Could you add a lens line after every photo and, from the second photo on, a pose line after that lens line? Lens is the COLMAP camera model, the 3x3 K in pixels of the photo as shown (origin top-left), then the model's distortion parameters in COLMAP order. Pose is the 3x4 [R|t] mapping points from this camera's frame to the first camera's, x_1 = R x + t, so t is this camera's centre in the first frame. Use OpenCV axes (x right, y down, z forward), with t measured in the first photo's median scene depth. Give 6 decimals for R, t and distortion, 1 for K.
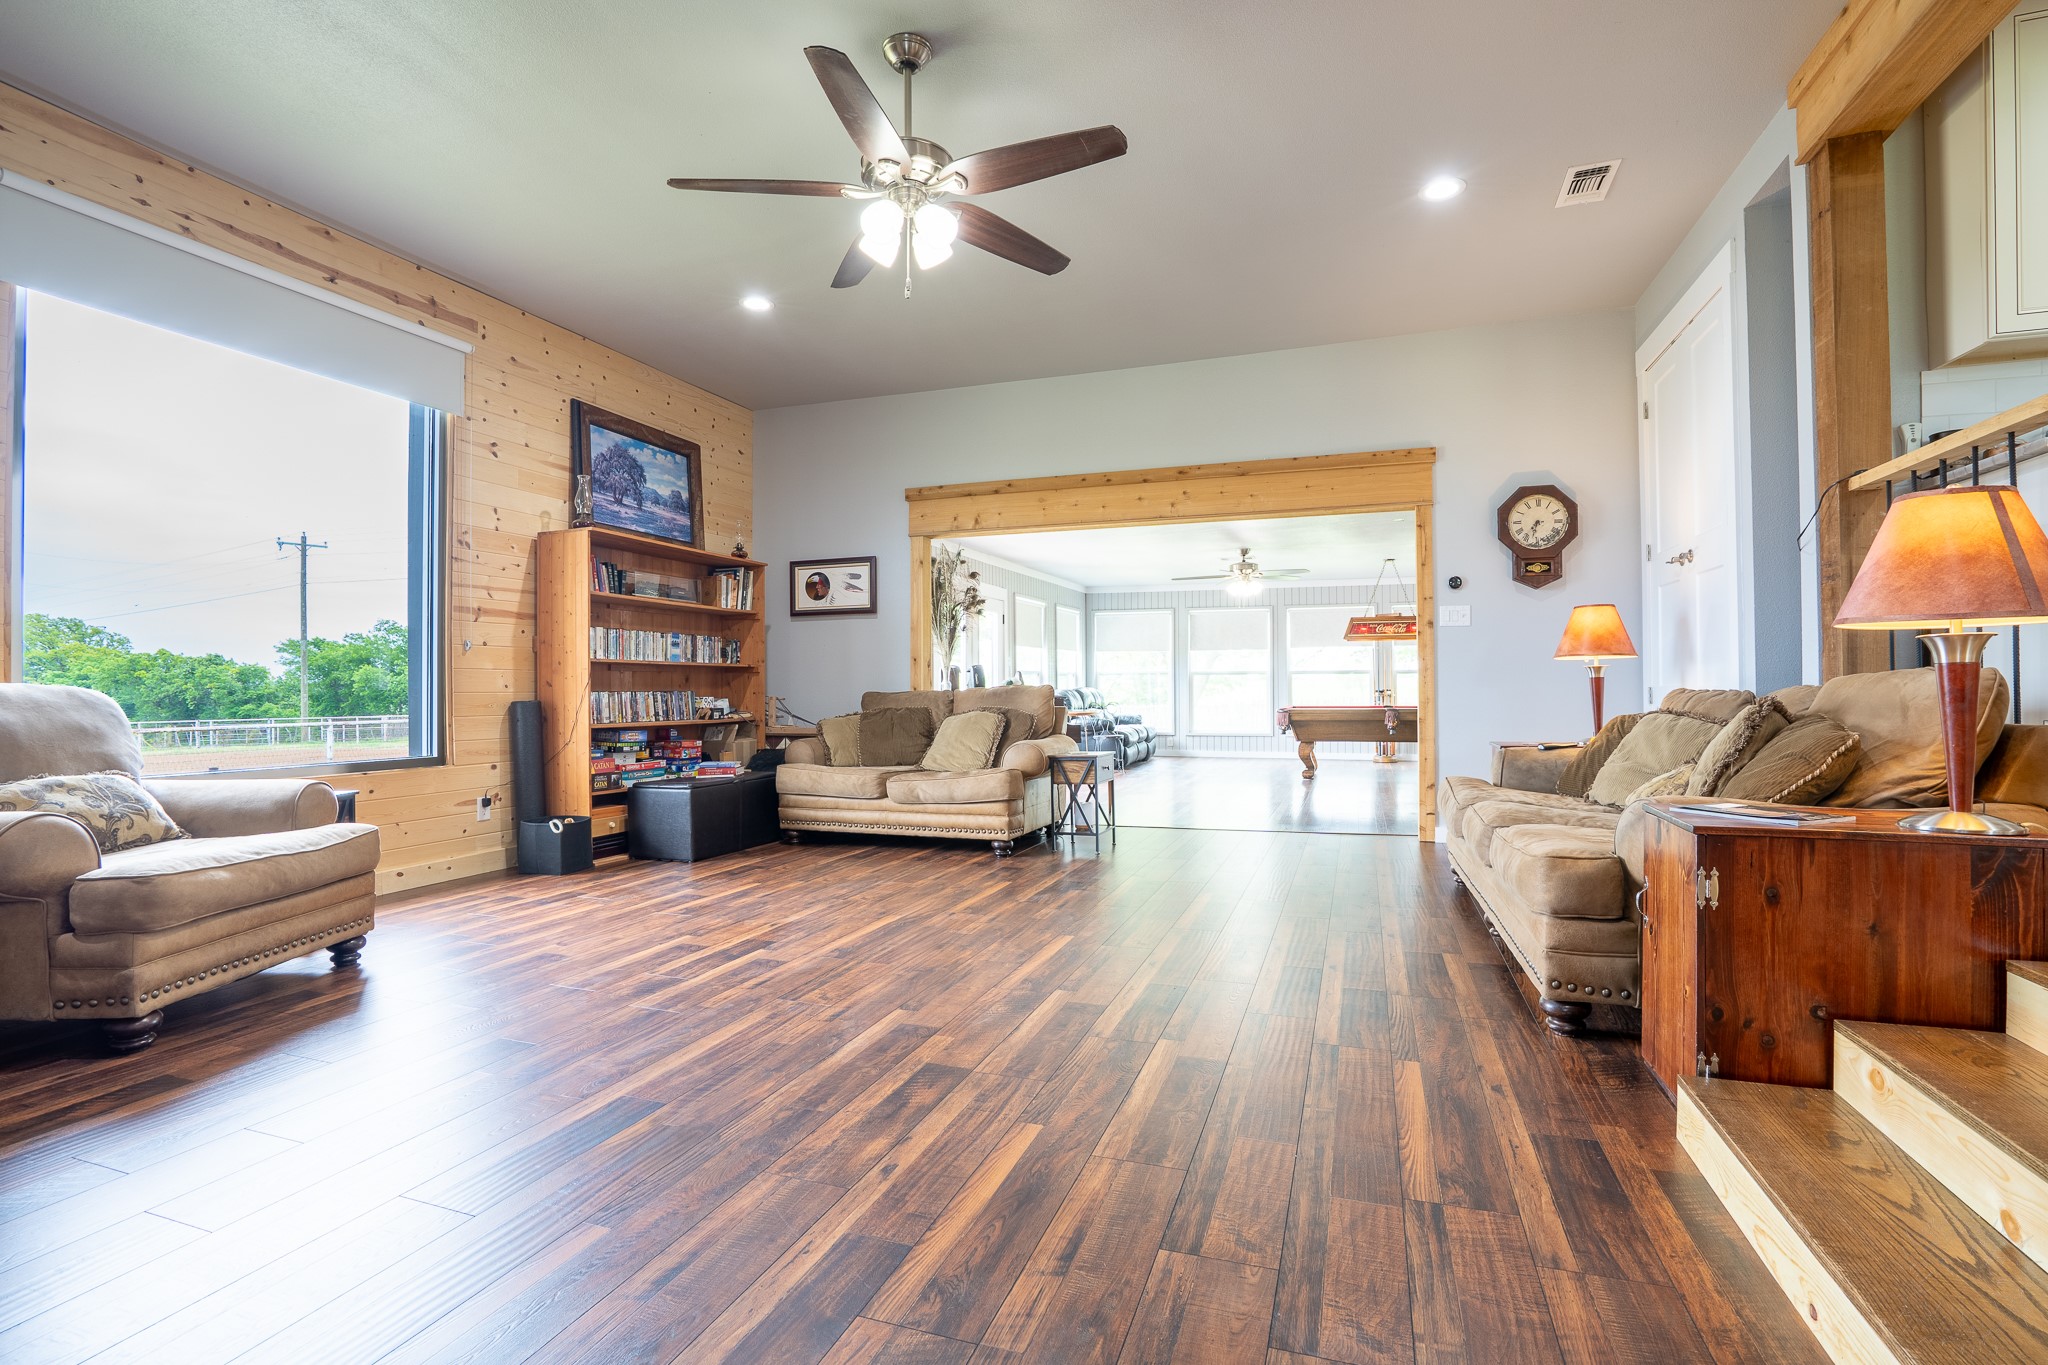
lens RADIAL K [[943.6, 0, 1036.8], [0, 943.6, 683.8], [0, 0, 1]] dist [-0.047149, 0.000098]
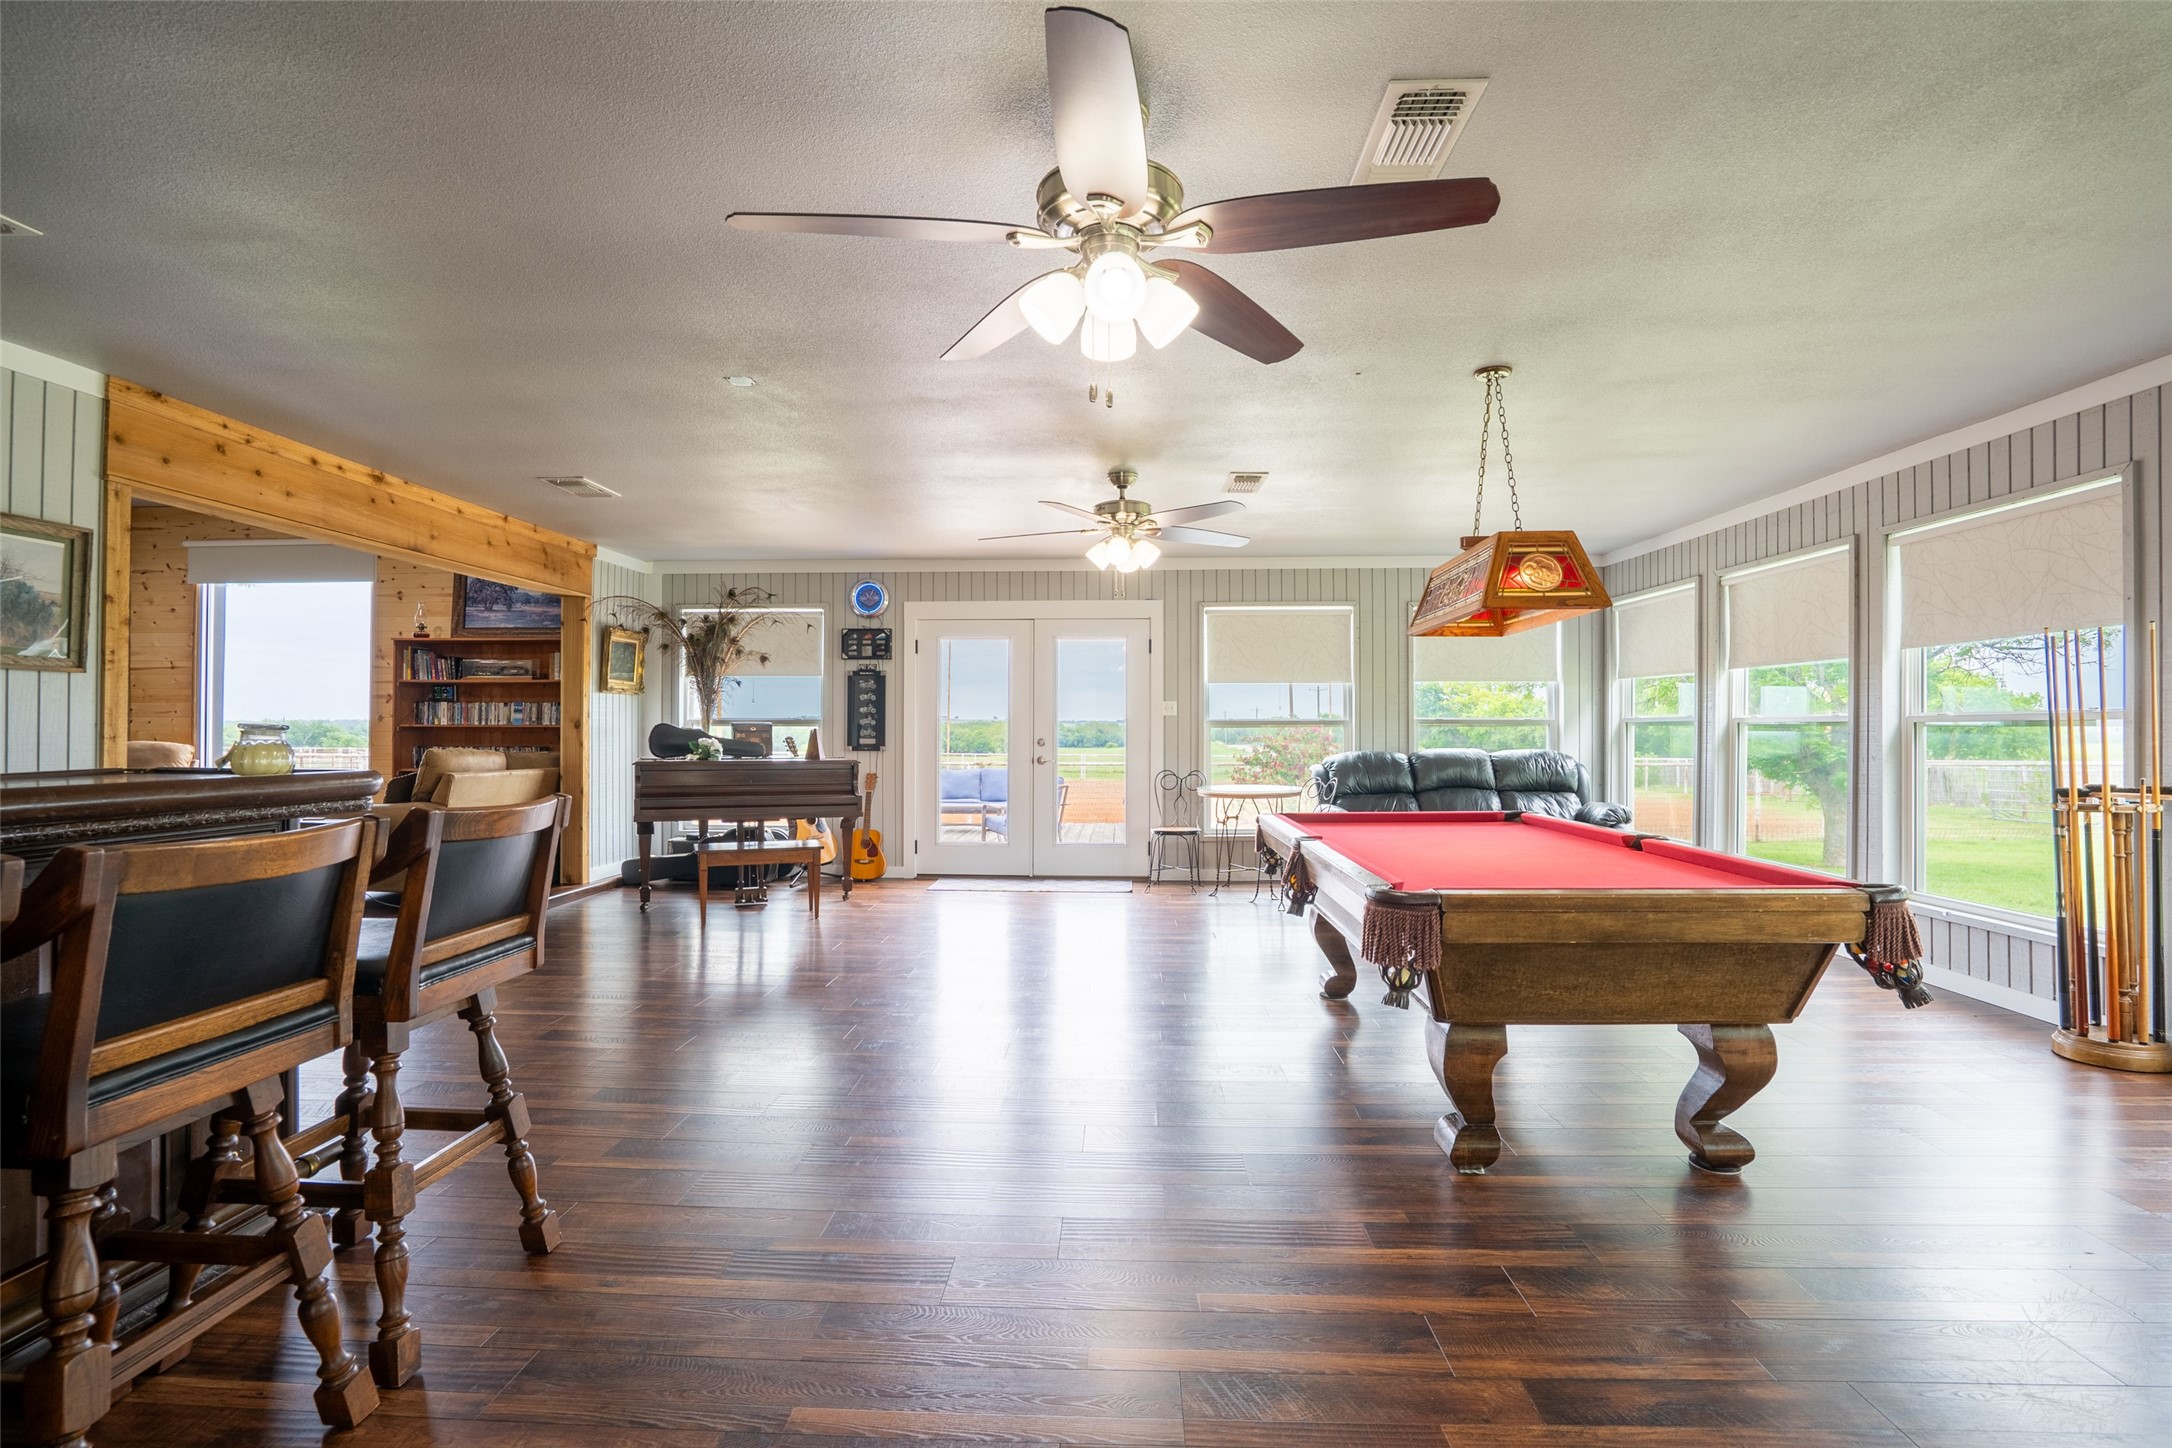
lens RADIAL K [[1000.7, 0, 1099.6], [0, 1000.7, 725.3], [0, 0, 1]] dist [-0.047149, 0.000098]
pose [[0.299542, 0.006692, -0.954060, 1.163130], [0.003287, 0.999962, 0.008046, -0.030550], [0.954077, -0.005546, 0.299509, 1.368171]]
